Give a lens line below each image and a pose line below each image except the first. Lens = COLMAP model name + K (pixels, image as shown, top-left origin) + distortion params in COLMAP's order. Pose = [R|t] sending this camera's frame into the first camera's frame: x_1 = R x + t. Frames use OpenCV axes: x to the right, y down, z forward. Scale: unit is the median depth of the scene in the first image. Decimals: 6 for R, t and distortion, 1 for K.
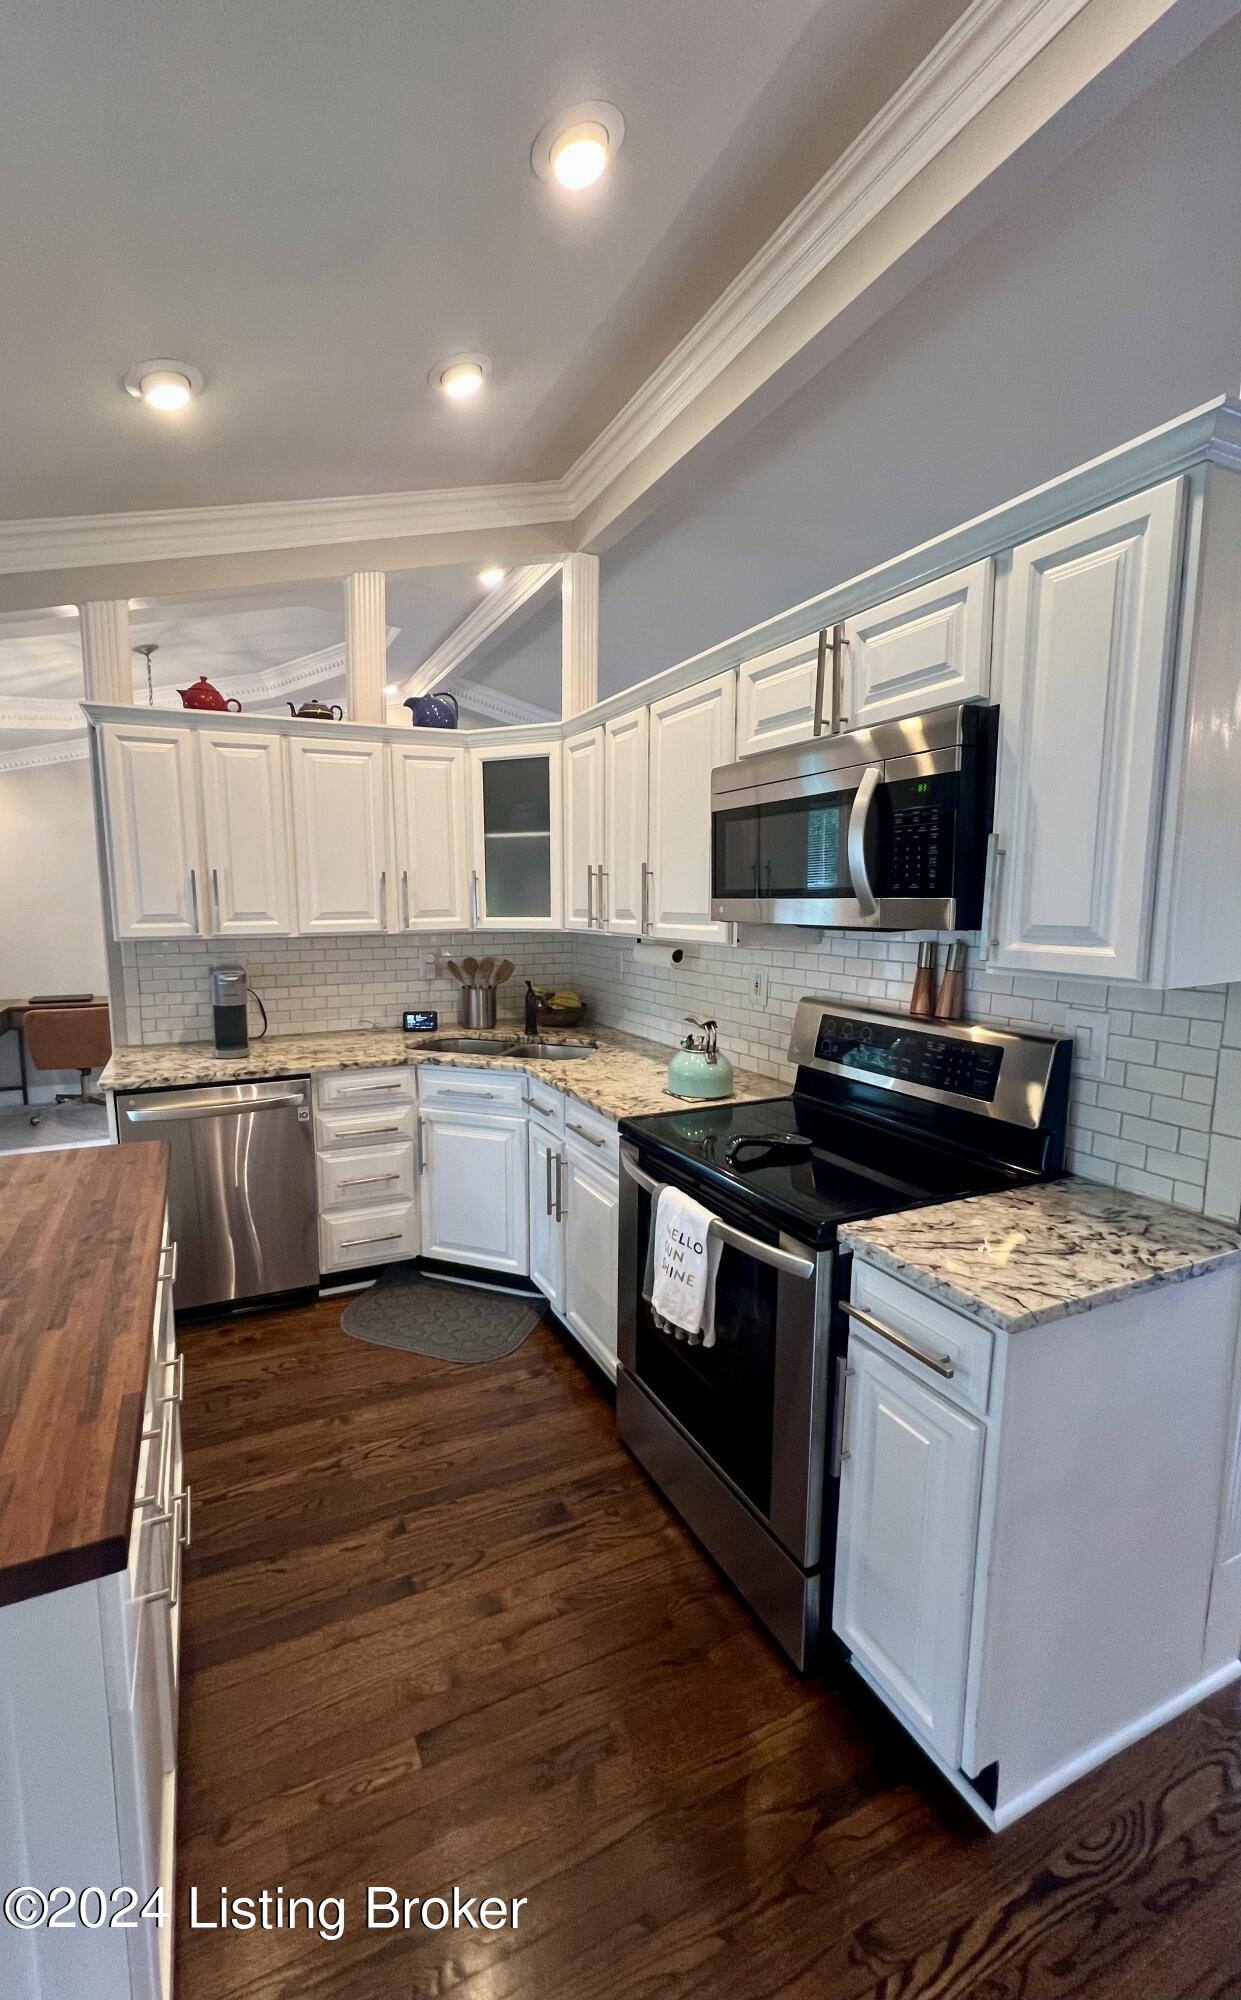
lens RADIAL K [[805.4, 0, 544.3], [0, 805.4, 996.0], [0, 0, 1]] dist [-0.000860, 0.000652]
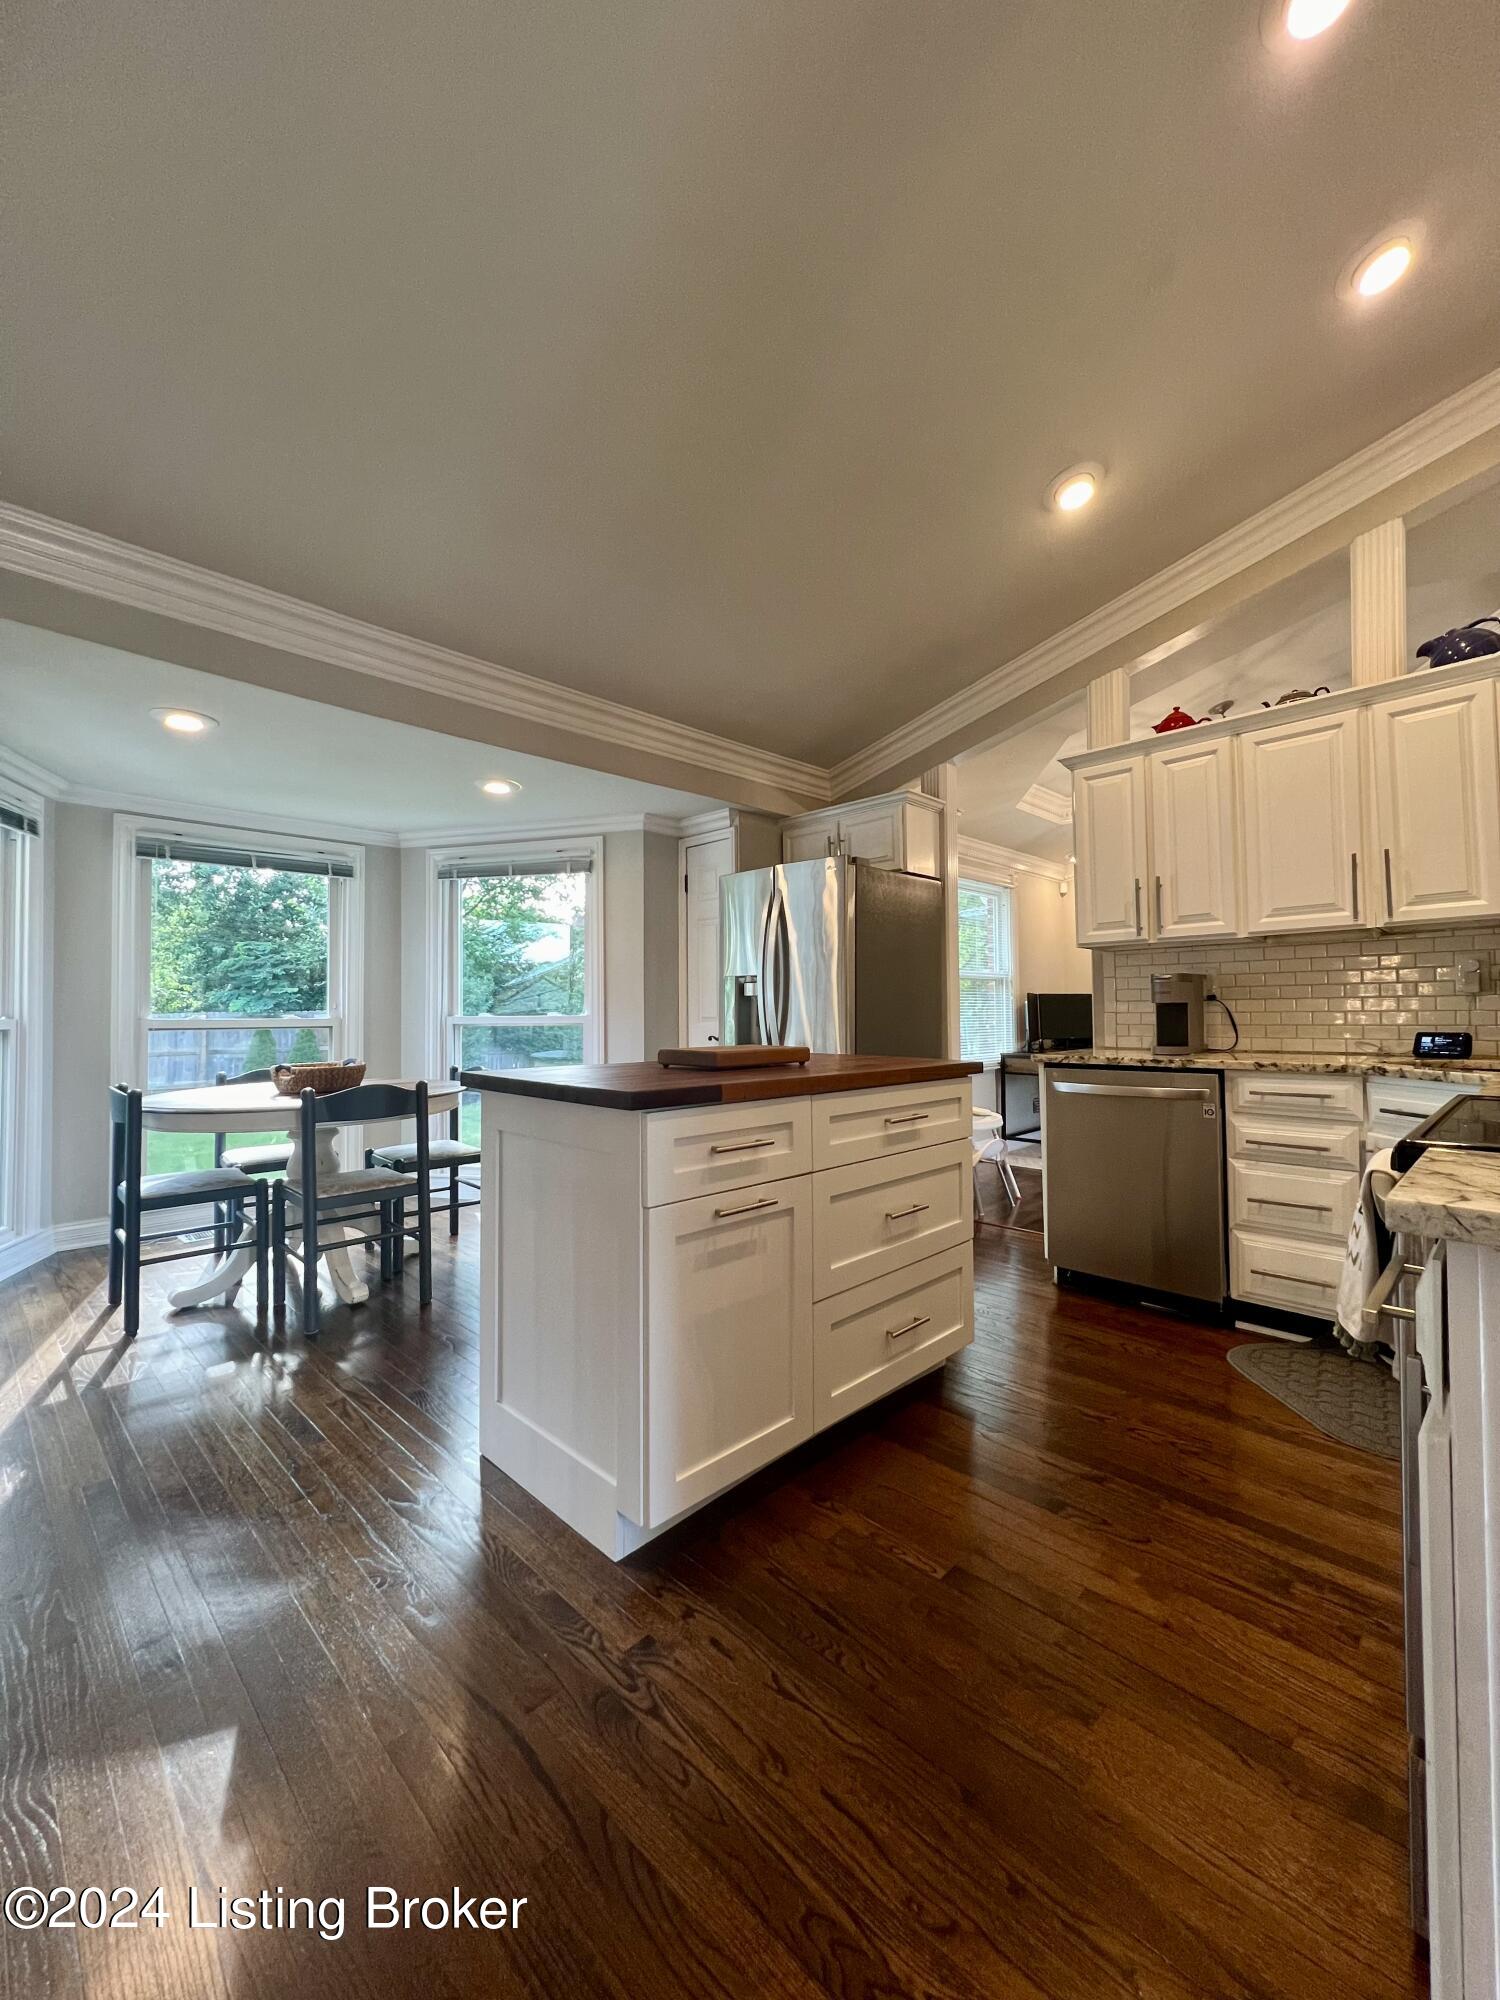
lens RADIAL K [[801.8, 0, 743.7], [0, 801.8, 996.8], [0, 0, 1]] dist [-0.002130, 0.000330]
pose [[0.367619, -0.019059, -0.929781, 0.417354], [-0.113178, 0.991442, -0.065071, 0.148406], [0.923064, 0.129153, 0.362316, 0.139483]]
